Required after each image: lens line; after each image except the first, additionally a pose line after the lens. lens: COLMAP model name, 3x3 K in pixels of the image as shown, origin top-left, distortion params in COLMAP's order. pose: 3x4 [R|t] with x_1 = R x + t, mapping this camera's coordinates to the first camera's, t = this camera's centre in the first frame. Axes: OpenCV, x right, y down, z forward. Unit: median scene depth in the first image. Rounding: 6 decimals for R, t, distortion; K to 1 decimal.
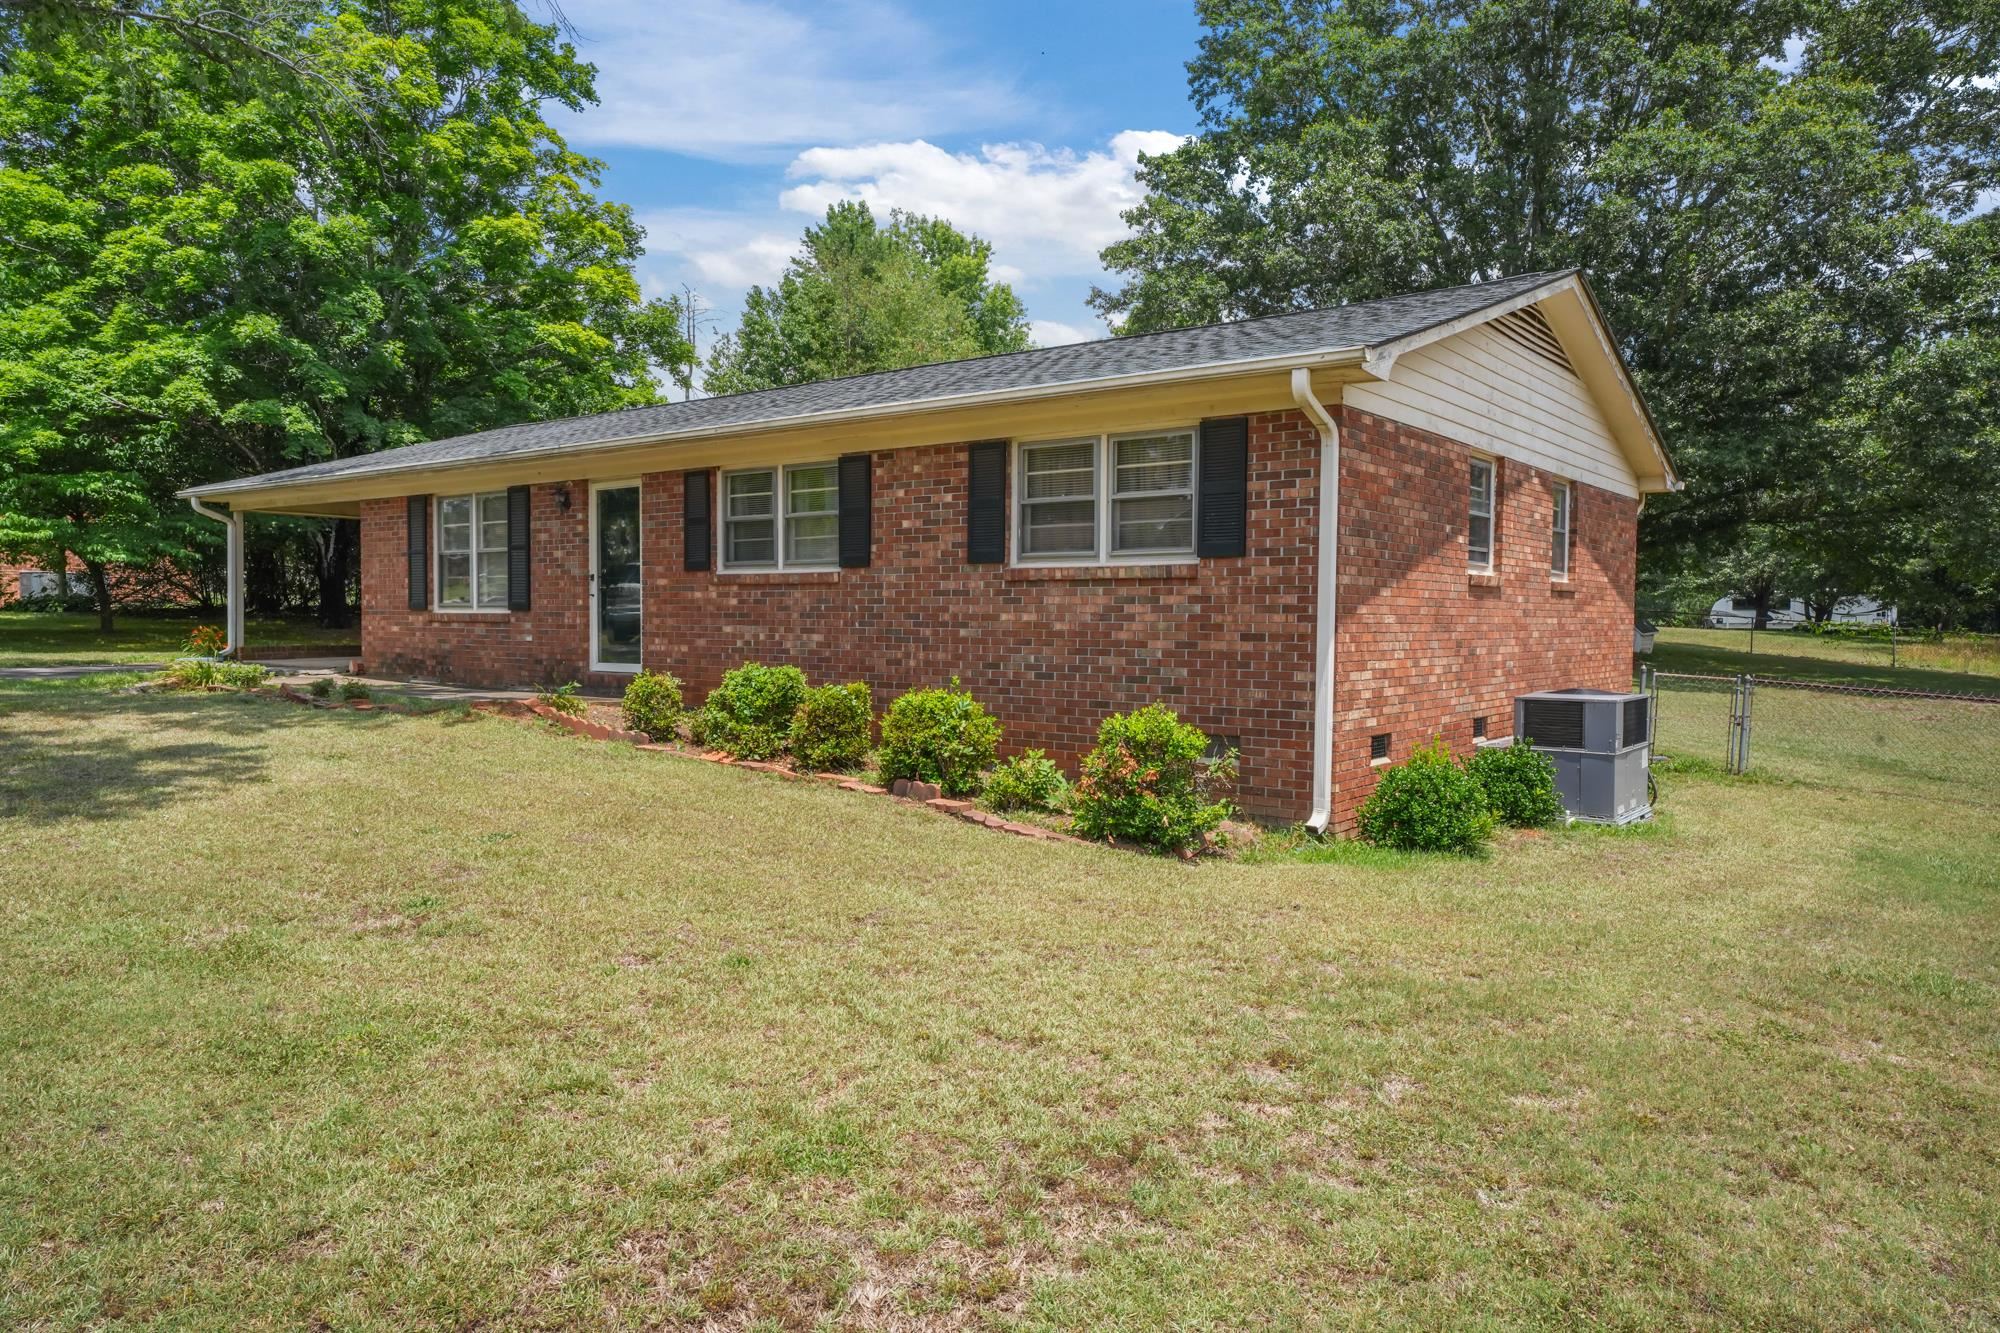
lens RADIAL K [[1294.6, 0, 998.9], [0, 1294.6, 671.4], [0, 0, 1]] dist [-0.001796, 0.055884]
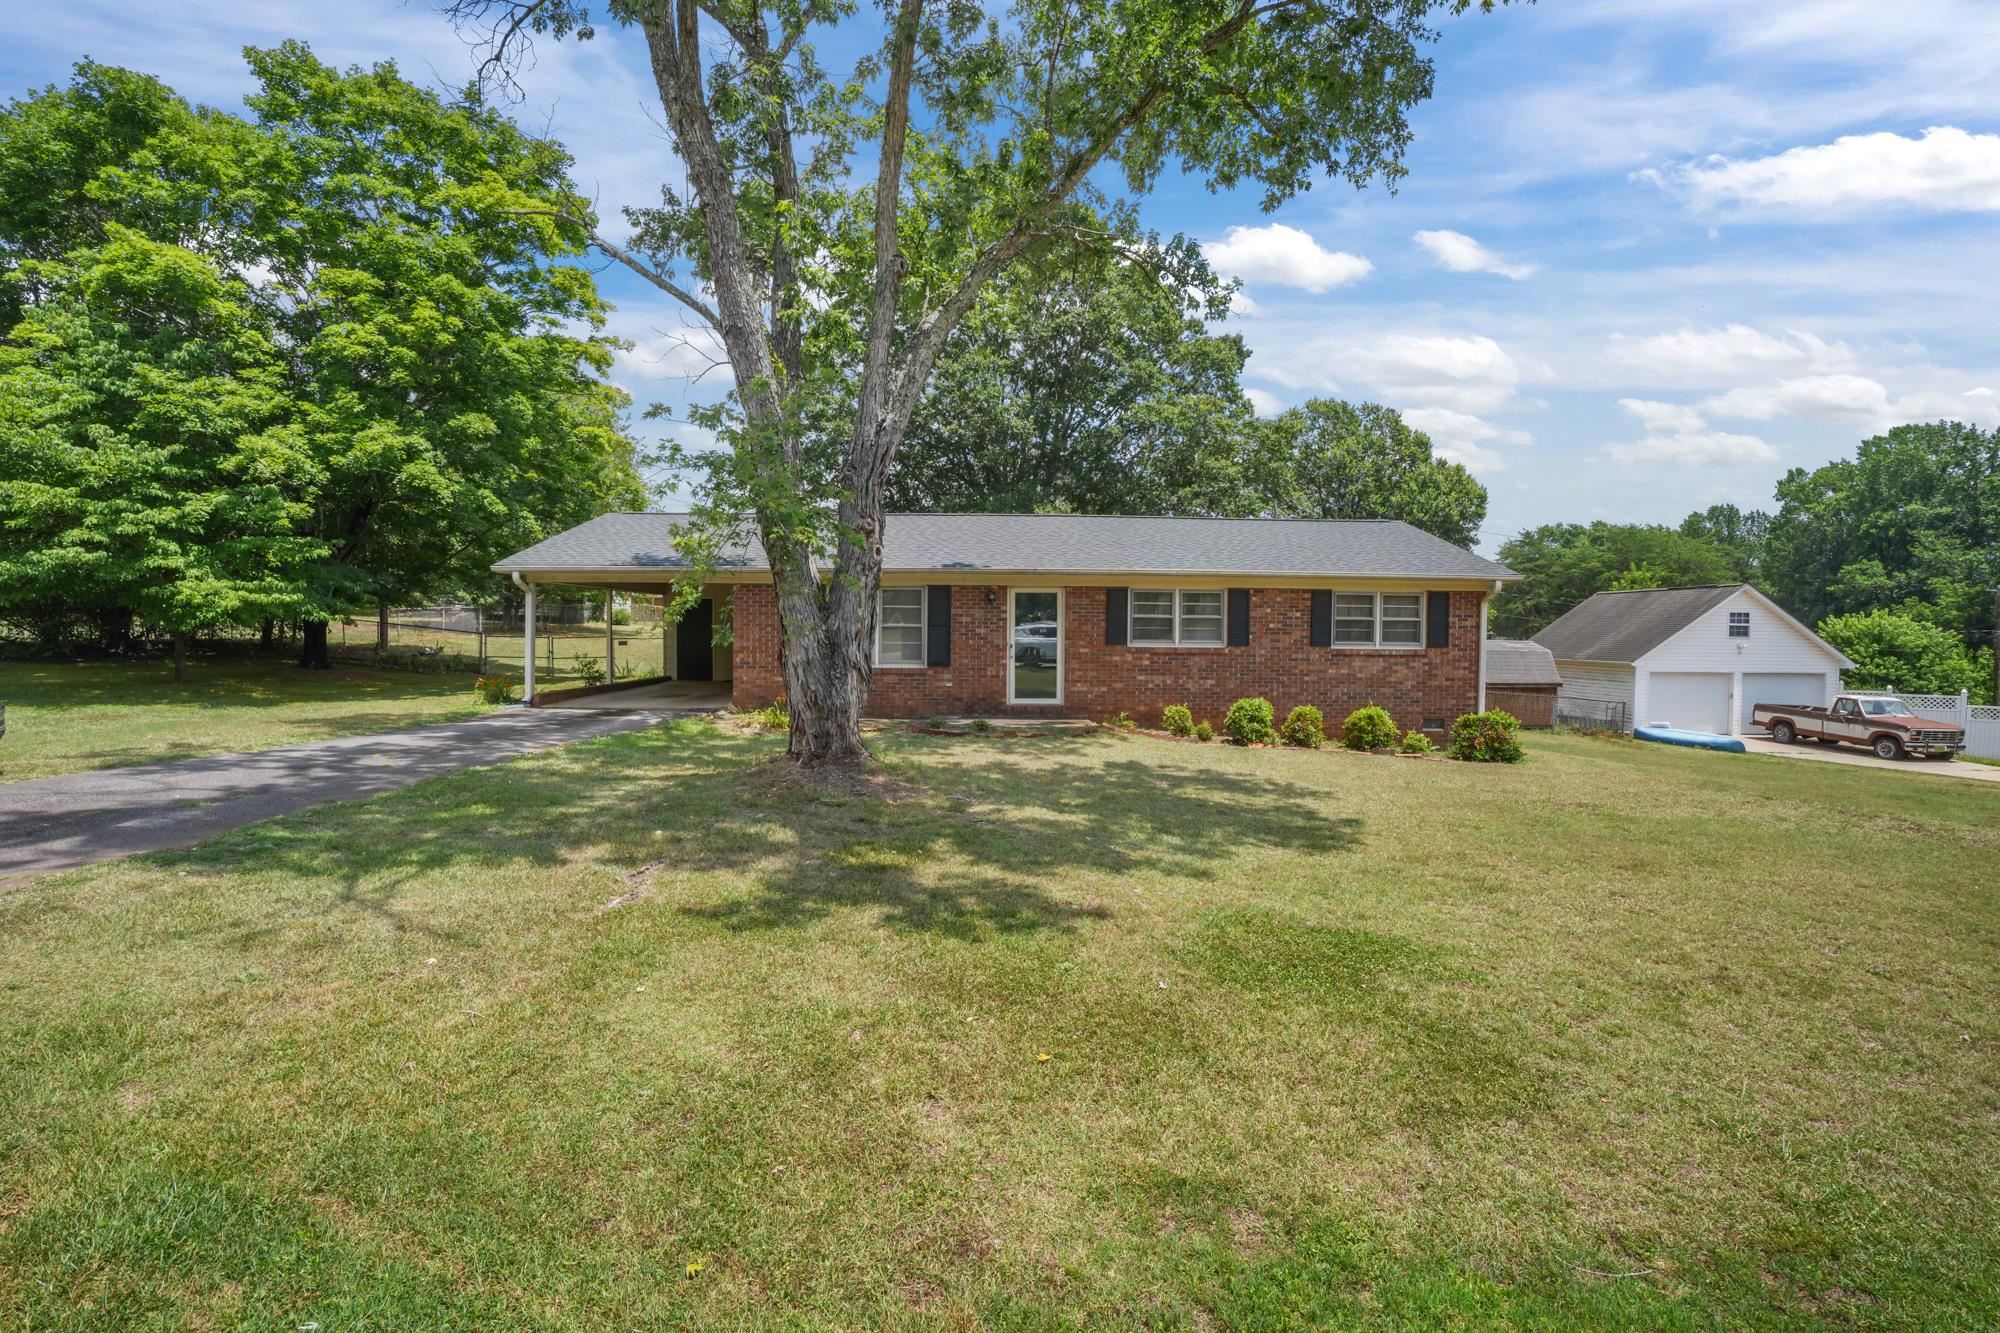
lens RADIAL K [[921.2, 0, 993.8], [0, 921.2, 659.8], [0, 0, 1]] dist [-0.091873, 0.025766]
pose [[0.789835, -0.019198, 0.613018, -1.187364], [0.023566, 0.999722, 0.000945, -0.065213], [-0.612866, 0.013700, 0.790068, 0.118839]]
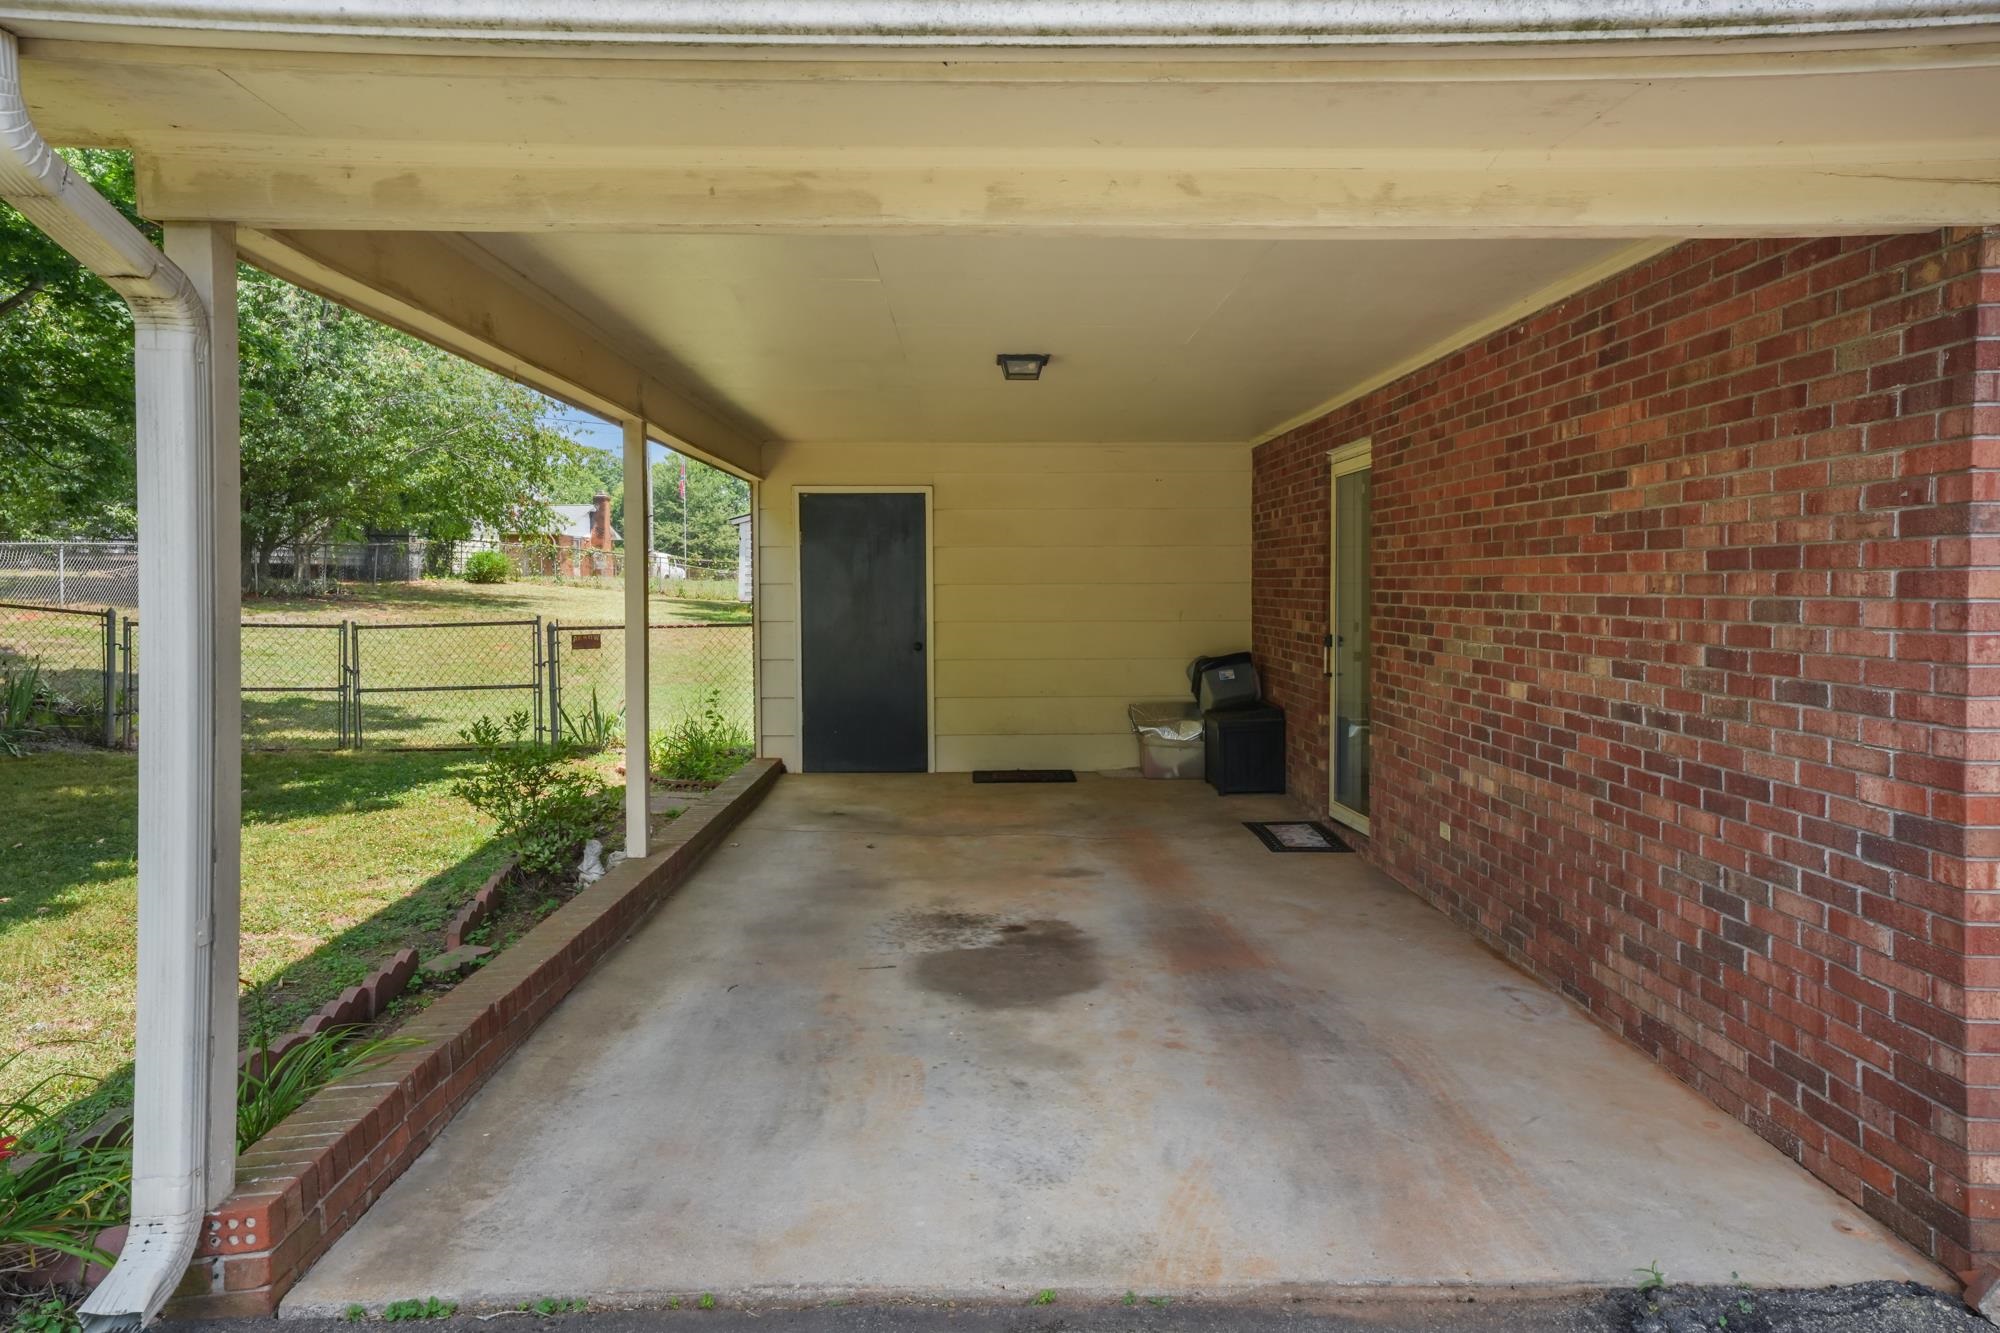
lens RADIAL K [[1305.0, 0, 1001.0], [0, 1305.0, 630.5], [0, 0, 1]] dist [0.000548, 0.057792]
pose [[0.784932, -0.030810, 0.618815, -0.912176], [0.034772, 0.999379, 0.005653, -0.121216], [-0.618605, 0.017080, 0.785516, 1.308428]]
